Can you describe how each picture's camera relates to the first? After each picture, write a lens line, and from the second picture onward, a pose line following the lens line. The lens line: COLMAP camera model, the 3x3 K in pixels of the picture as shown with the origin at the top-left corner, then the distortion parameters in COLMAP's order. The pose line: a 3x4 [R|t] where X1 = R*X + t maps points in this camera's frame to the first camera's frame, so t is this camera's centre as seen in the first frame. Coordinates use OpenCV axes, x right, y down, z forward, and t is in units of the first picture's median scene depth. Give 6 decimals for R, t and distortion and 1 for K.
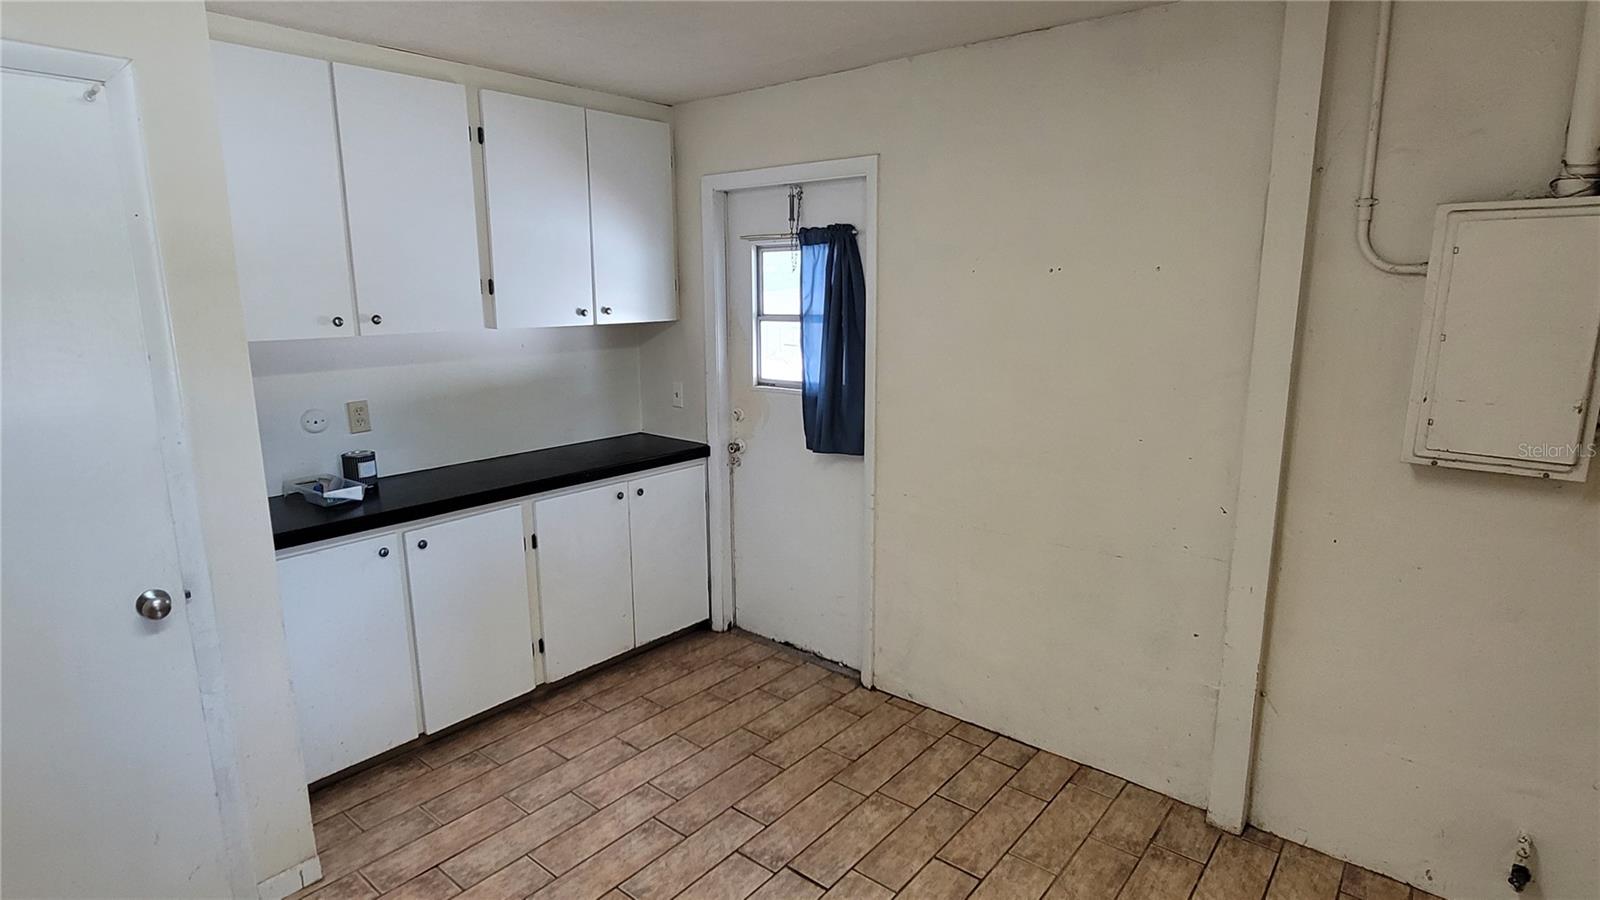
lens RADIAL K [[833.0, 0, 800.0], [0, 833.0, 449.0], [0, 0, 1]] dist [-0.004893, 0.001295]
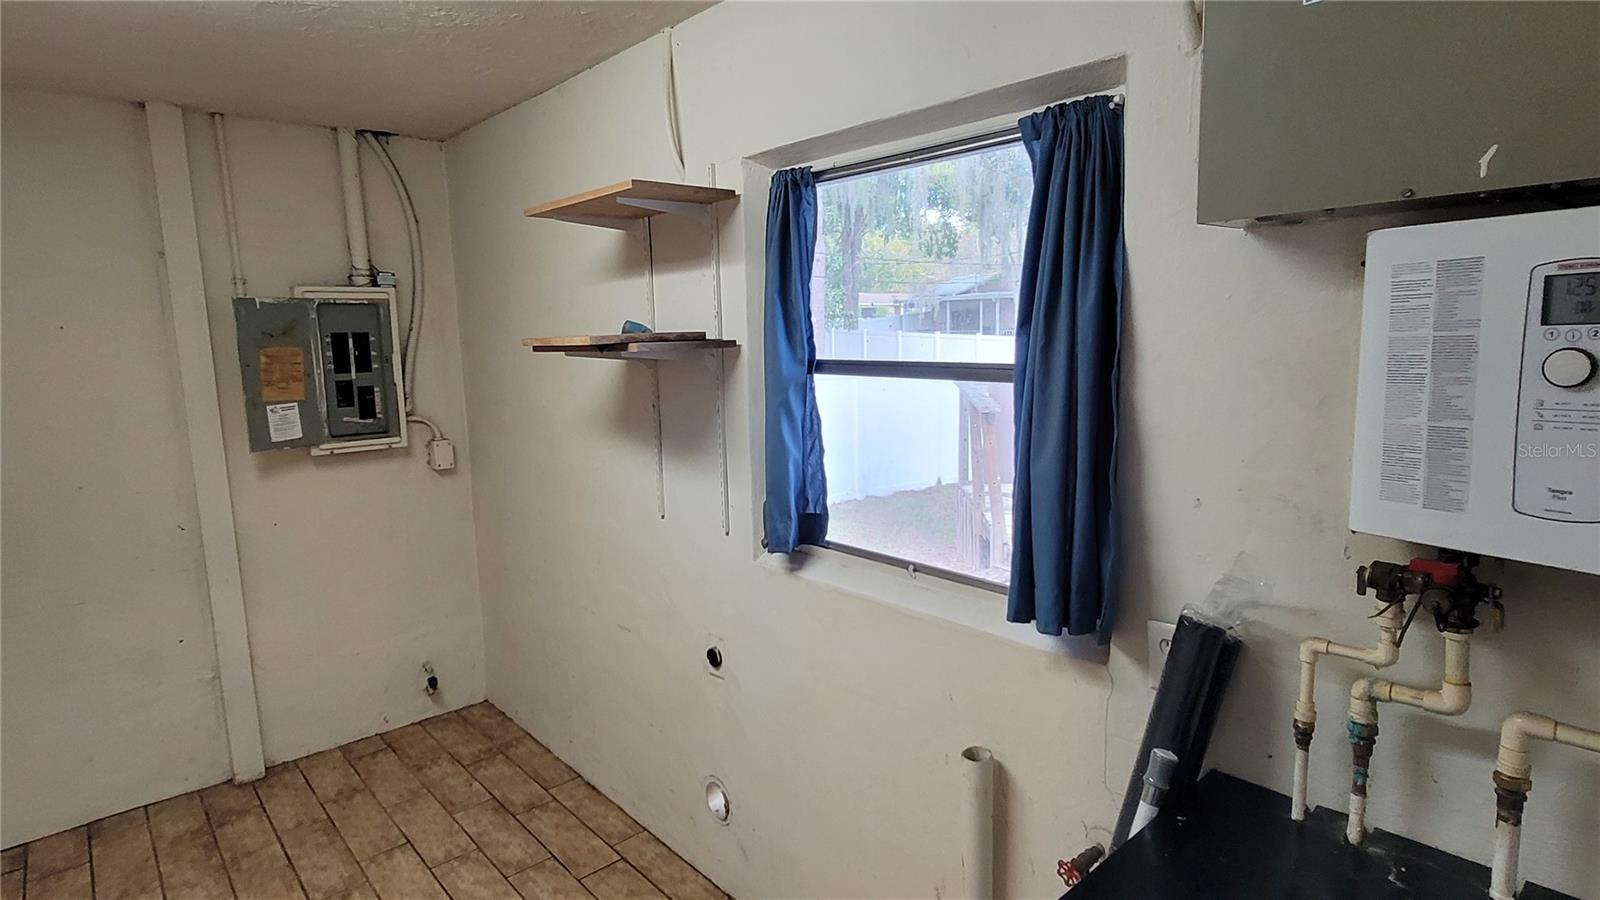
lens RADIAL K [[833.0, 0, 802.8], [0, 833.0, 448.3], [0, 0, 1]] dist [-0.004893, 0.001295]
pose [[0.147028, -0.142094, 0.978873, -0.511843], [0.214245, 0.970710, 0.108729, 0.023901], [-0.965651, 0.193732, 0.173164, -0.091857]]
